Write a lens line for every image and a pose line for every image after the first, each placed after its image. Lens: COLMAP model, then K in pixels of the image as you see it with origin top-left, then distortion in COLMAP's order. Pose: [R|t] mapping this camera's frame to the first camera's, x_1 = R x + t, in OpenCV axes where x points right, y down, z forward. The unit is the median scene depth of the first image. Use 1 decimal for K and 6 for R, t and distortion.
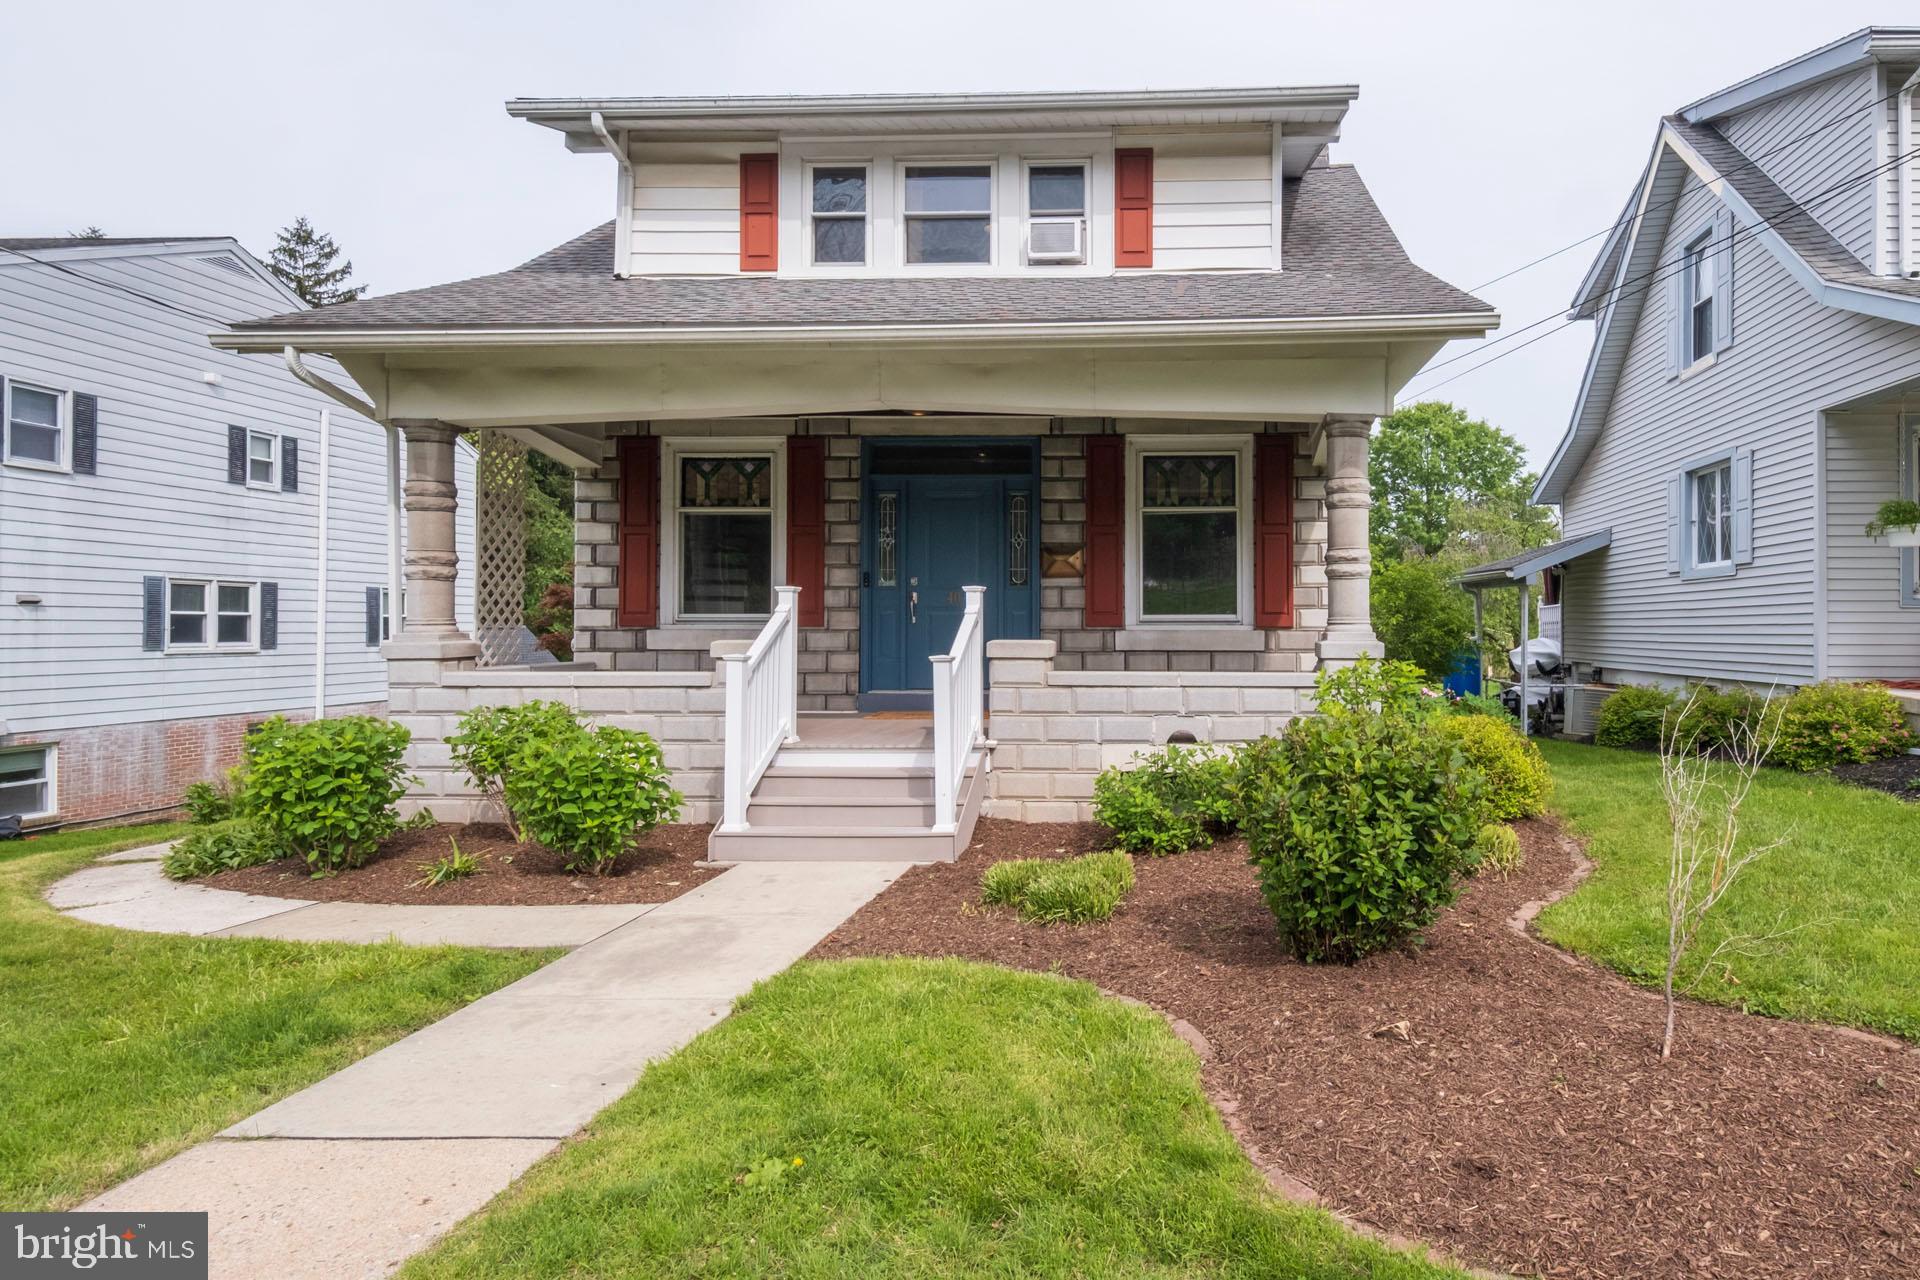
lens RADIAL K [[842.5, 0, 960.0], [0, 842.5, 640.0], [0, 0, 1]] dist [0.002564, 0.000872]
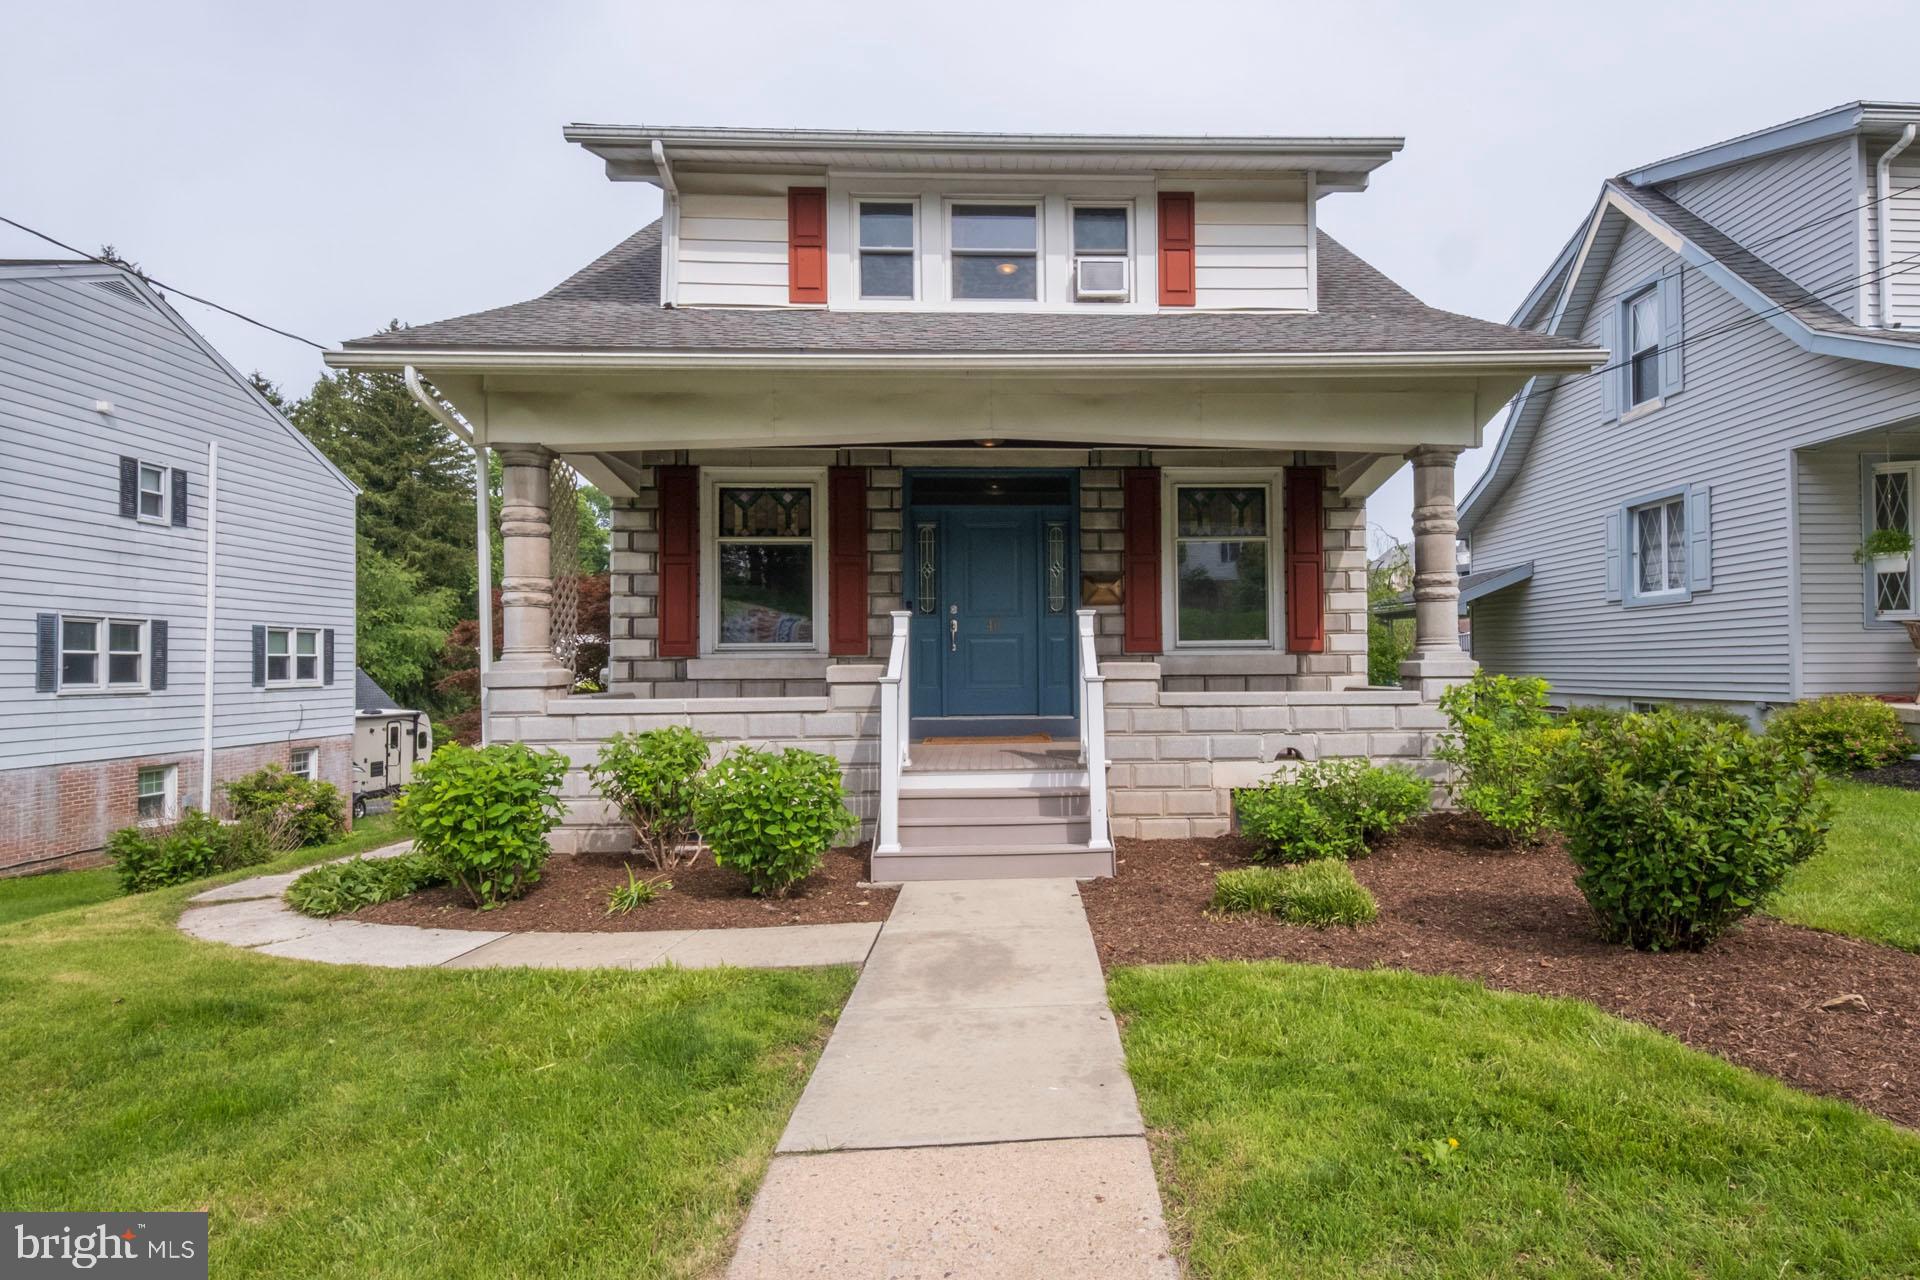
lens RADIAL K [[823.9, 0, 950.4], [0, 823.9, 666.5], [0, 0, 1]] dist [0.005241, -0.000797]
pose [[0.997772, -0.008904, 0.066124, -0.137670], [0.009371, 0.999933, -0.006743, 0.006425], [-0.066059, 0.007348, 0.997789, 0.005512]]
